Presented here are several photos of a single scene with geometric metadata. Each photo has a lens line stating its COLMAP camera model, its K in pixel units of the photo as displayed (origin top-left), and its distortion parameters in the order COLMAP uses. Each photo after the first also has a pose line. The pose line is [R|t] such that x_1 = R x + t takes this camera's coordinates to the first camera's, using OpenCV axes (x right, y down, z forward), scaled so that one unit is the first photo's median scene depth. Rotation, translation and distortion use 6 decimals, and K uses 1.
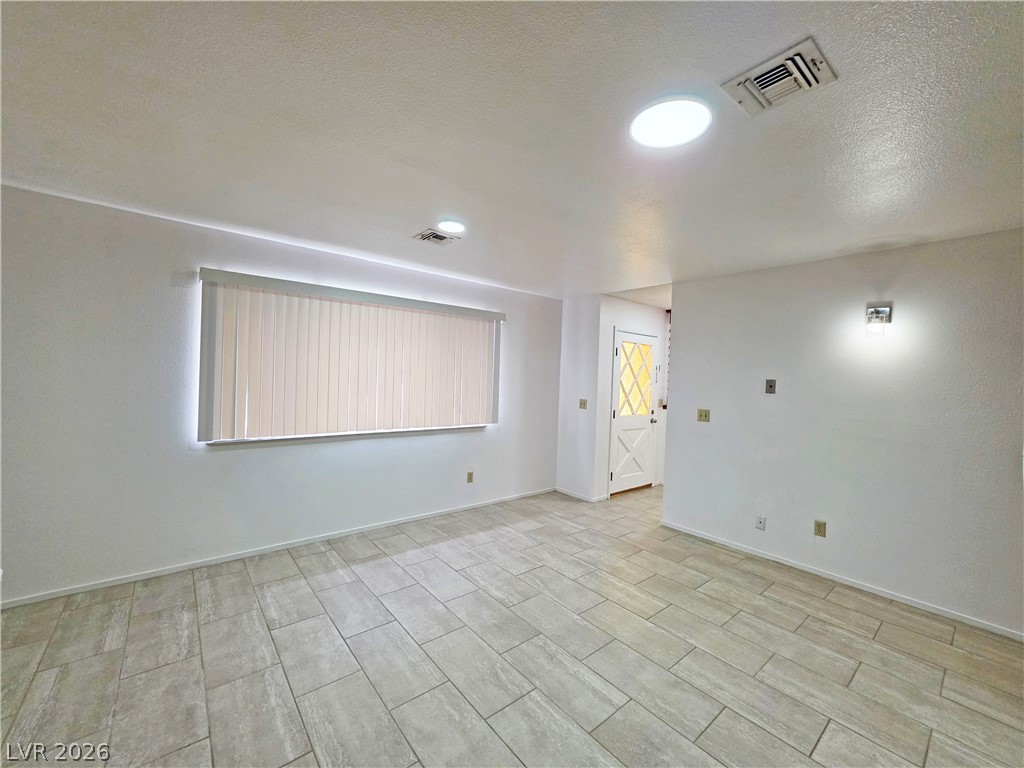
lens RADIAL K [[413.1, 0, 515.4], [0, 413.1, 381.3], [0, 0, 1]] dist [-0.002979, -0.000128]
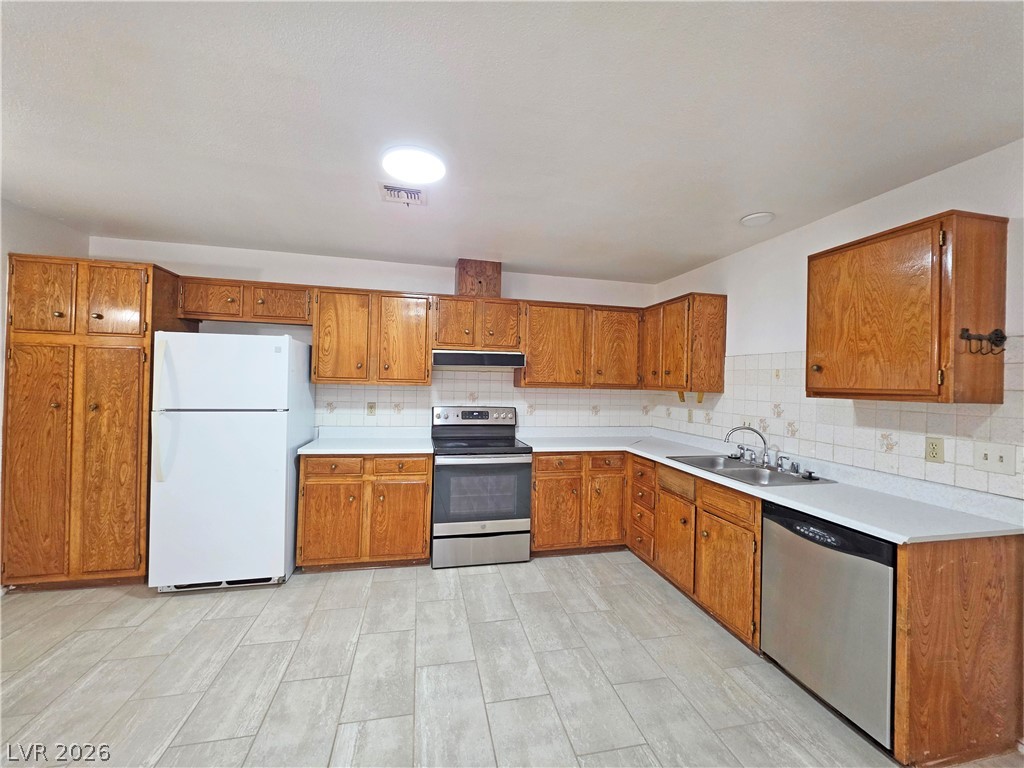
lens RADIAL K [[410.6, 0, 511.2], [0, 410.6, 379.1], [0, 0, 1]] dist [-0.003268, 0.000788]
pose [[-0.886138, -0.053788, 0.460290, -0.262677], [-0.050107, 0.998539, 0.020222, -0.006549], [-0.460705, -0.005145, -0.887538, 1.024109]]
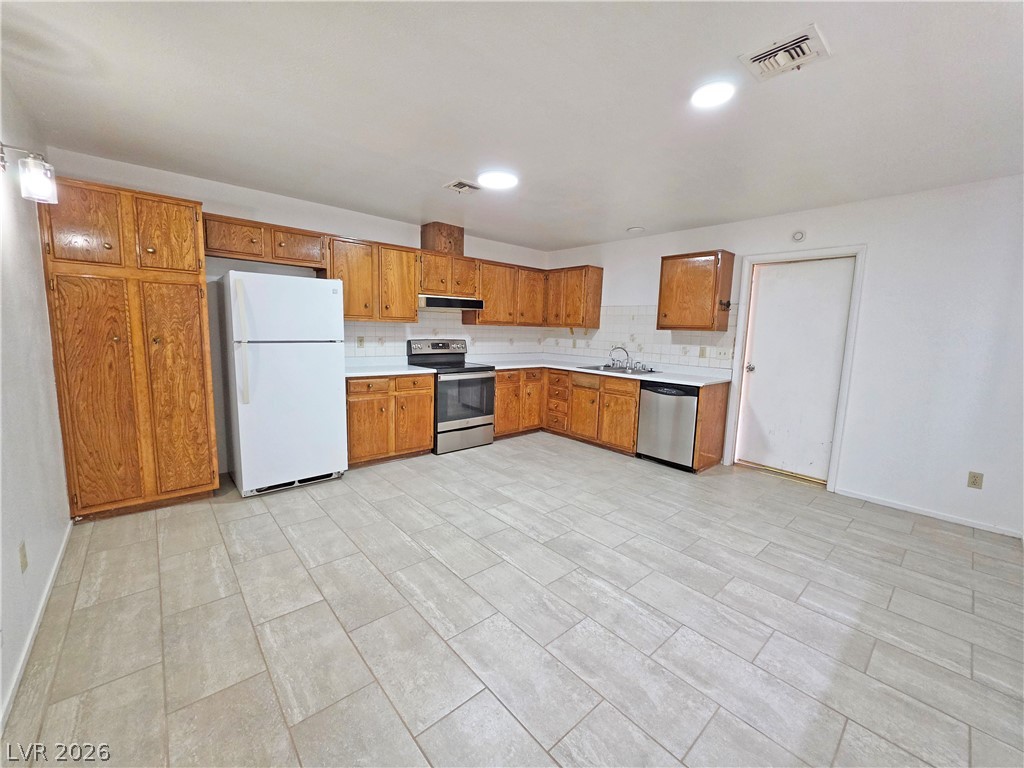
lens RADIAL K [[410.6, 0, 511.2], [0, 410.6, 379.1], [0, 0, 1]] dist [-0.003268, 0.000788]
pose [[-0.997516, -0.061798, -0.033811, 0.164726], [-0.065787, 0.988864, 0.133489, 0.027232], [0.025185, 0.135381, -0.990473, 1.594988]]
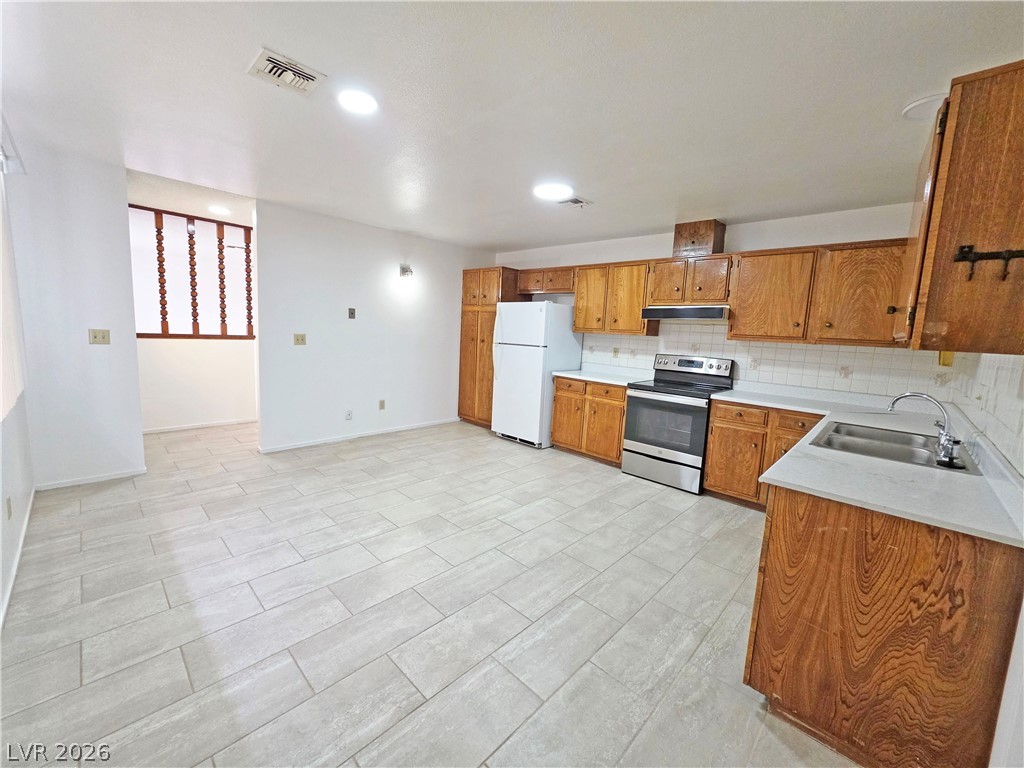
lens RADIAL K [[410.6, 0, 511.2], [0, 410.6, 379.1], [0, 0, 1]] dist [-0.003268, 0.000788]
pose [[-0.105816, -0.163415, 0.980866, -0.900213], [-0.040198, 0.986301, 0.159984, -0.013488], [-0.993573, -0.022500, -0.110935, 0.728137]]
